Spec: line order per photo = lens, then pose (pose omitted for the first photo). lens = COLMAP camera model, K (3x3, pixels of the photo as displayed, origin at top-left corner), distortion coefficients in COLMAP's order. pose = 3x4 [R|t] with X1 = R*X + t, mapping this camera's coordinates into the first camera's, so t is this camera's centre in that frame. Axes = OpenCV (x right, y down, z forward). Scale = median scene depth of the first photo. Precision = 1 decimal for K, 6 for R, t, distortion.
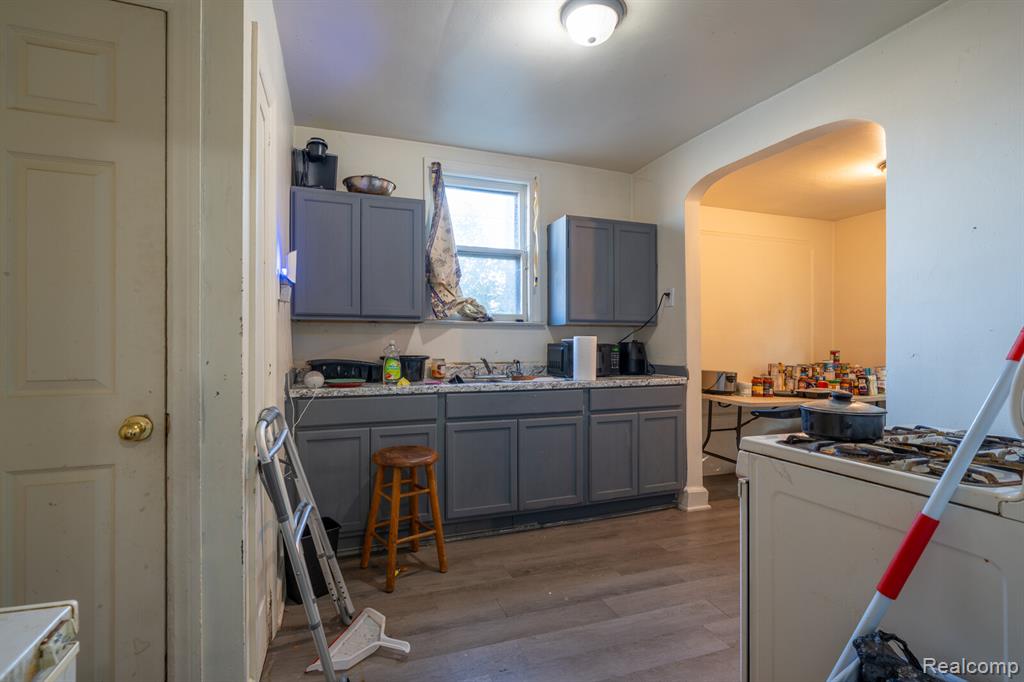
lens RADIAL K [[485.1, 0, 507.2], [0, 485.1, 343.4], [0, 0, 1]] dist [-0.000789, 0.000051]
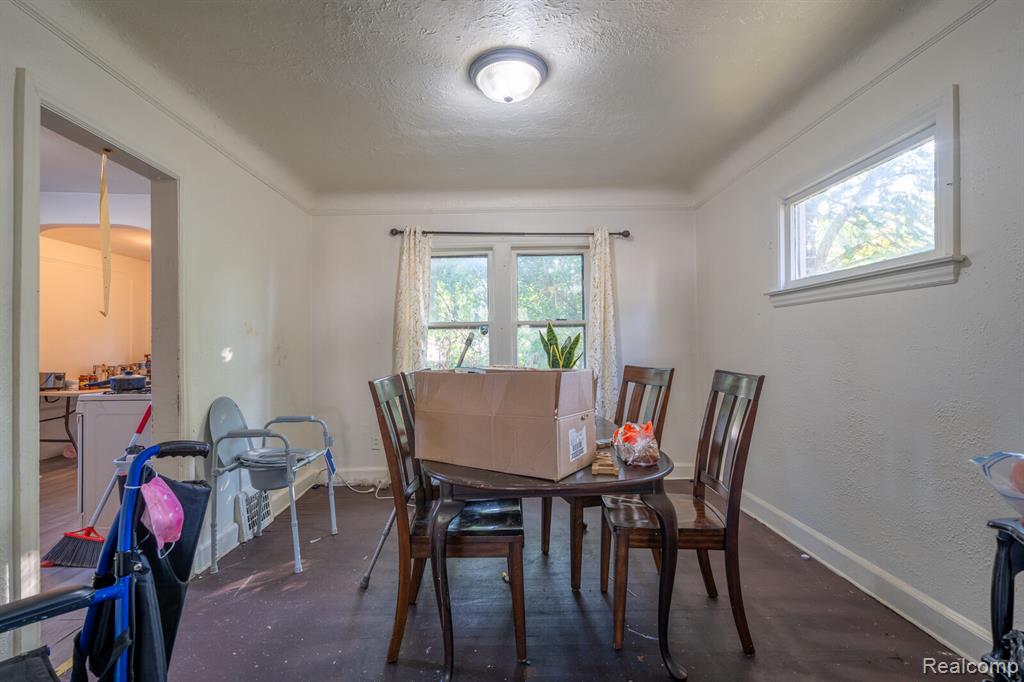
lens RADIAL K [[475.8, 0, 509.7], [0, 475.8, 343.9], [0, 0, 1]] dist [-0.000001, 0.000542]
pose [[0.347305, 0.002185, 0.937750, -0.366830], [0.004073, 0.999984, -0.003838, -0.008688], [-0.937743, 0.005152, 0.347291, -0.665829]]
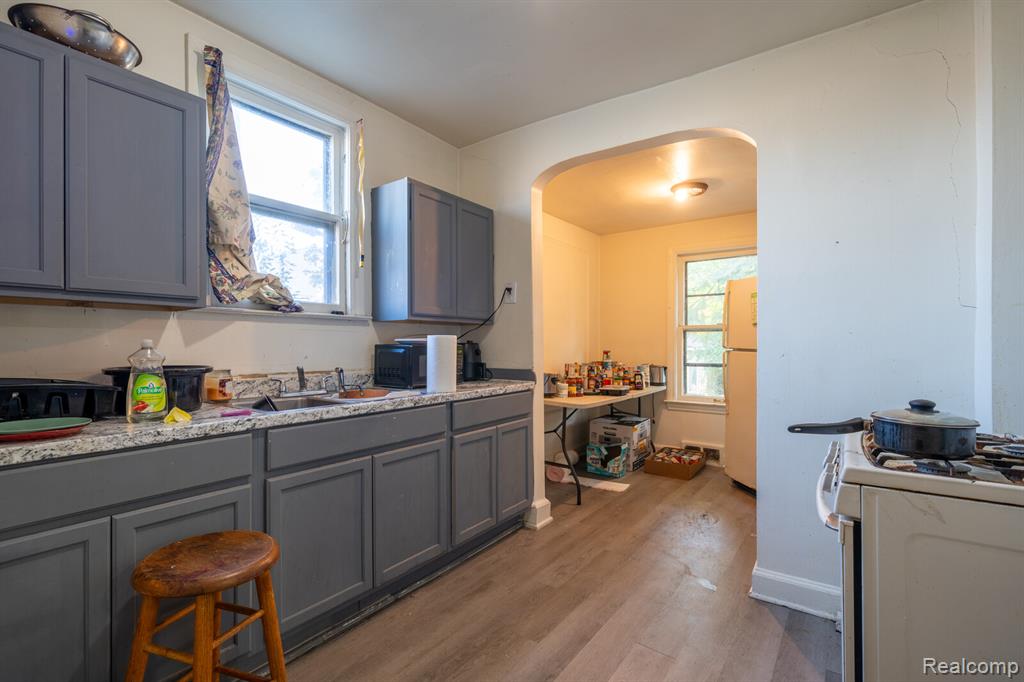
lens RADIAL K [[475.8, 0, 509.7], [0, 475.8, 343.9], [0, 0, 1]] dist [-0.000001, 0.000542]
pose [[0.830511, -0.000097, 0.557003, -0.169201], [-0.000030, 1.000000, 0.000220, -0.001004], [-0.557003, -0.000199, 0.830511, 0.293153]]
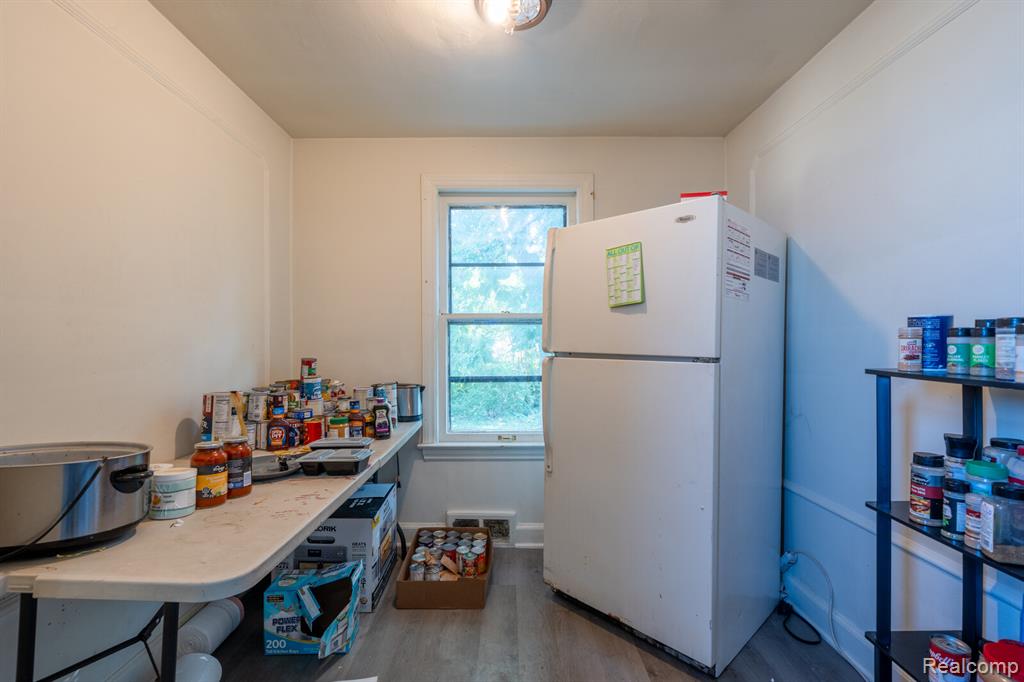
lens RADIAL K [[475.8, 0, 509.7], [0, 475.8, 343.9], [0, 0, 1]] dist [-0.000001, 0.000542]
pose [[0.344089, 0.000338, 0.938937, 0.328662], [0.003312, 0.999993, -0.001574, -0.000086], [-0.938931, 0.003651, 0.344086, 0.817275]]
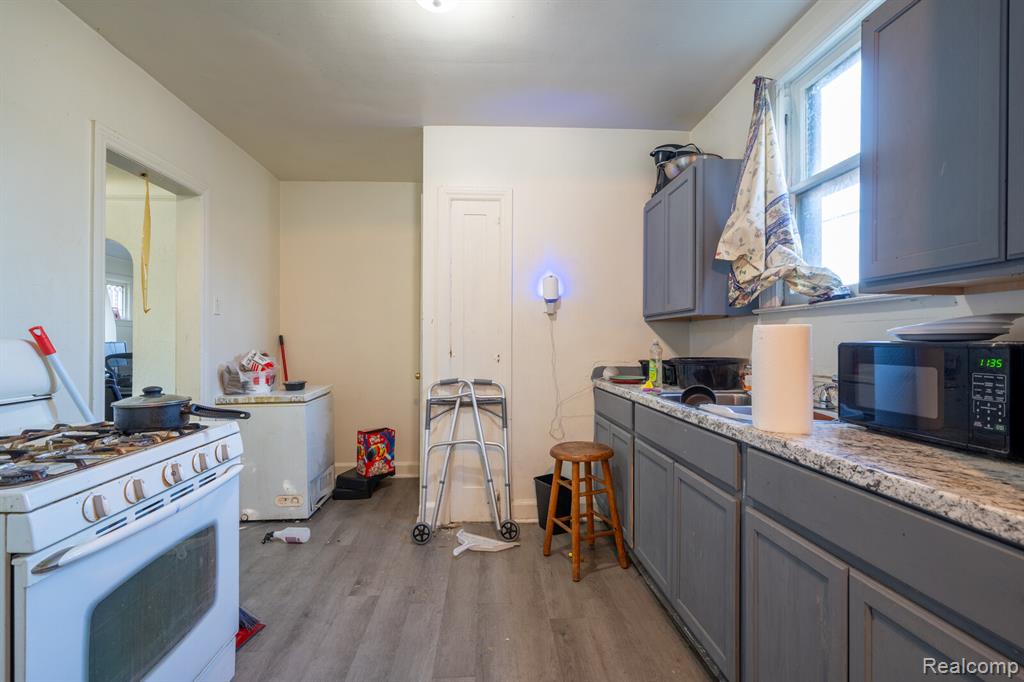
lens RADIAL K [[485.1, 0, 507.2], [0, 485.1, 343.4], [0, 0, 1]] dist [-0.000789, 0.000051]
pose [[-0.308941, 0.000473, -0.951081, 0.614120], [-0.004629, 0.999987, 0.002001, 0.001511], [0.951070, 0.005021, -0.308935, 0.872187]]
